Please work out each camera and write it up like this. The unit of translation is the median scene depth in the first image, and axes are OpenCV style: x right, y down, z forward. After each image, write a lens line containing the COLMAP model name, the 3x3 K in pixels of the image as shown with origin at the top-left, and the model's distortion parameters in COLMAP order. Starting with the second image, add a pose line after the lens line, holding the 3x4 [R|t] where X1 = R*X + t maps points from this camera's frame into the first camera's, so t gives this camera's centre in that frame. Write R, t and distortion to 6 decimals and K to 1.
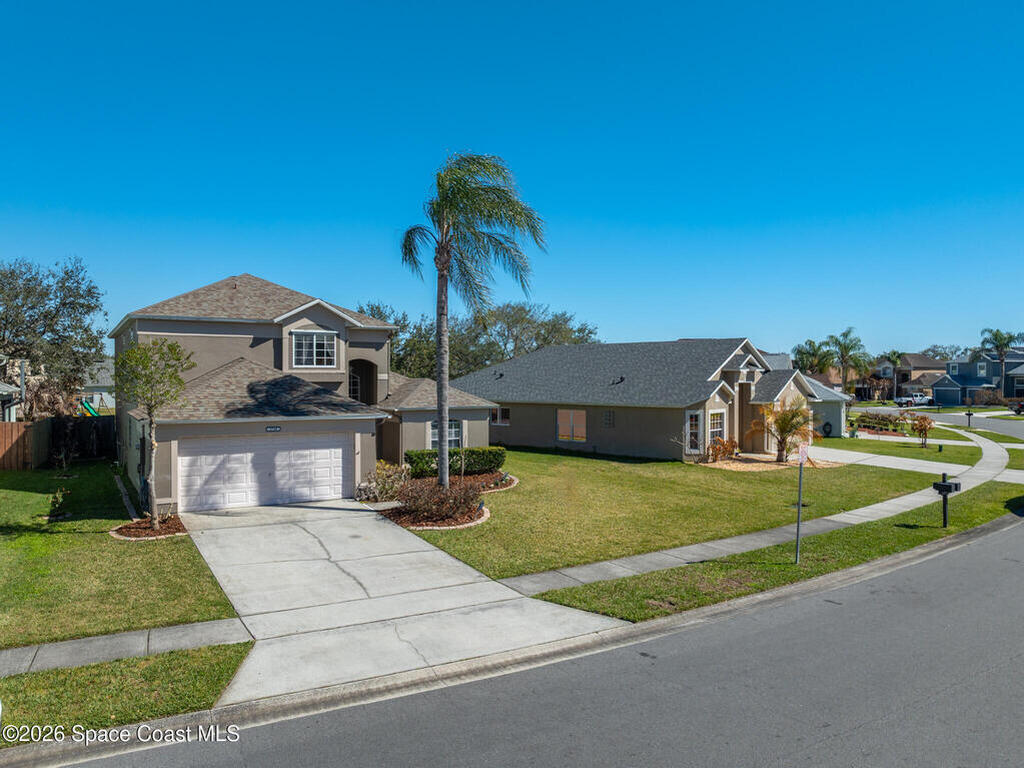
lens RADIAL K [[720.4, 0, 512.0], [0, 720.4, 384.0], [0, 0, 1]] dist [-0.010731, 0.007198]
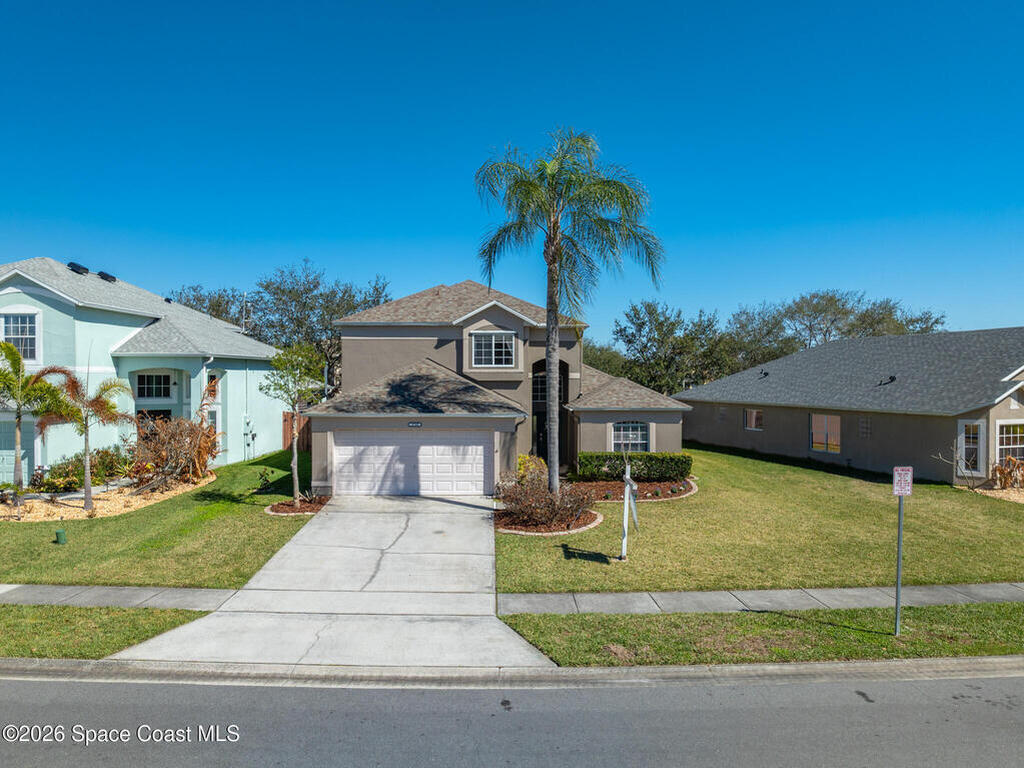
lens RADIAL K [[720.4, 0, 512.0], [0, 720.4, 384.0], [0, 0, 1]] dist [-0.010731, 0.007198]
pose [[0.864336, 0.006600, -0.502871, 0.313582], [-0.005419, 0.999978, 0.003810, -0.002671], [0.502885, -0.000568, 0.864353, 0.135625]]
